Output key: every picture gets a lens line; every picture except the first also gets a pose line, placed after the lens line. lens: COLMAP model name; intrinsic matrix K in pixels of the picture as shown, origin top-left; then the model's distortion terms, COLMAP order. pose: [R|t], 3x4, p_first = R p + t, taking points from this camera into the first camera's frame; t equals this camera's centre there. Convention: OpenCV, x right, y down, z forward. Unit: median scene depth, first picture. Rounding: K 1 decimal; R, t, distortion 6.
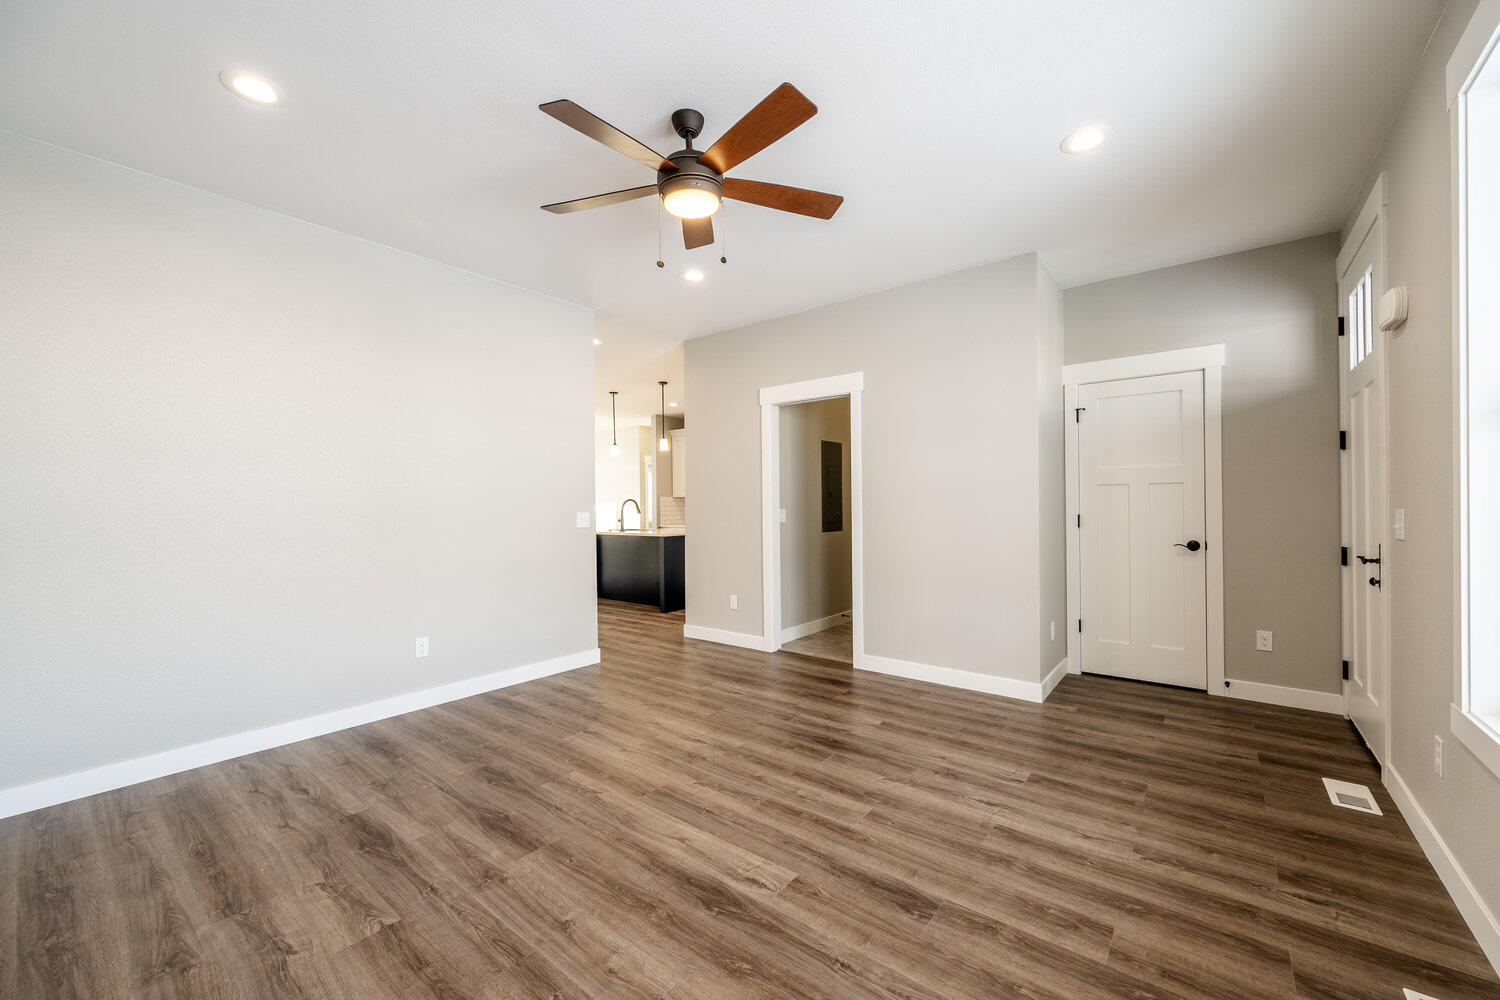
lens RADIAL K [[583.8, 0, 754.5], [0, 583.8, 502.8], [0, 0, 1]] dist [-0.001517, -0.000444]
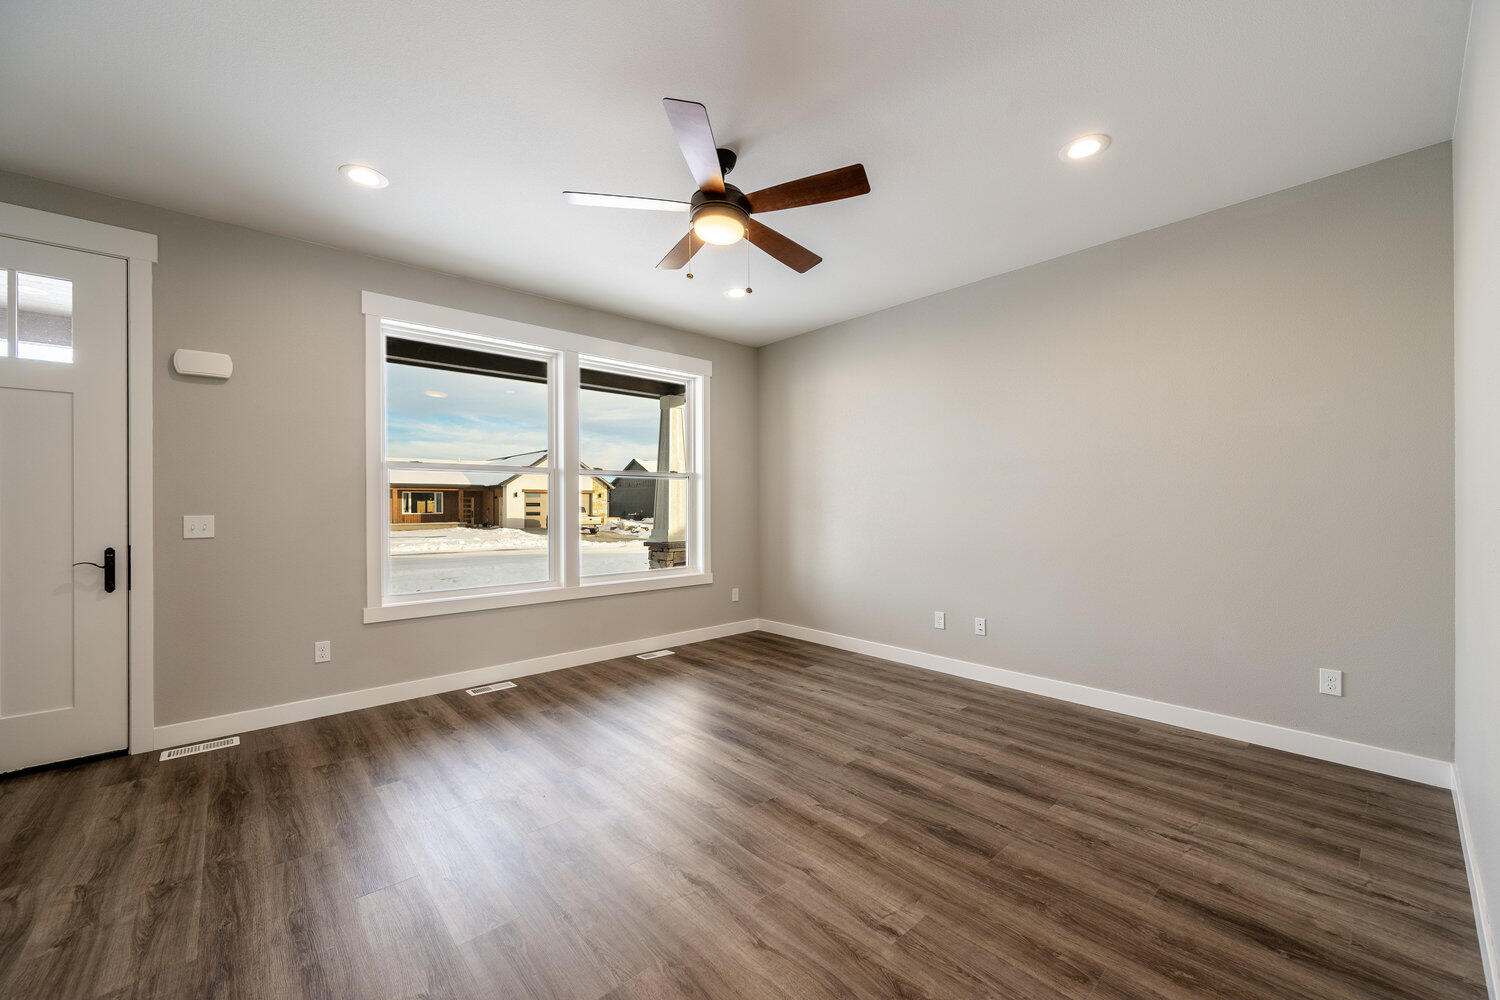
lens RADIAL K [[583.8, 0, 754.0], [0, 583.8, 504.0], [0, 0, 1]] dist [-0.001517, -0.000444]
pose [[-0.985862, 0.014435, 0.166934, -0.325792], [0.013125, 0.999874, -0.008949, 0.013044], [-0.167042, -0.006632, -0.985927, 1.940062]]
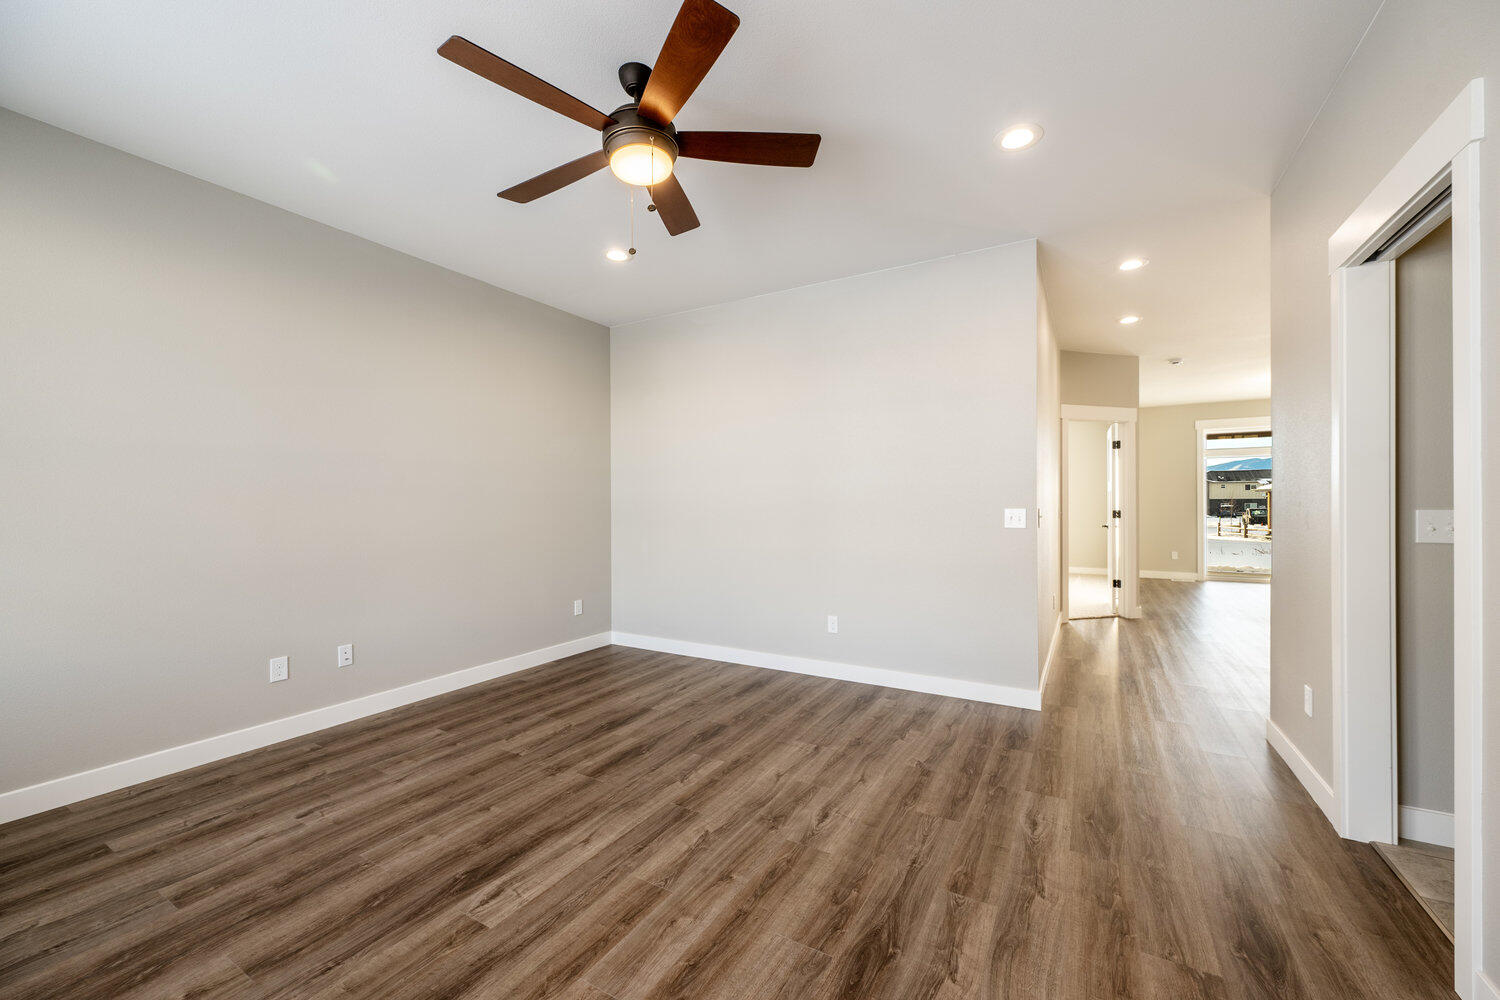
lens RADIAL K [[583.8, 0, 755.0], [0, 583.8, 504.4], [0, 0, 1]] dist [-0.001517, -0.000444]
pose [[0.145775, 0.011172, -0.989255, 0.757823], [0.008836, 0.999882, 0.012594, -0.003645], [0.989278, -0.010577, 0.145659, 0.973907]]
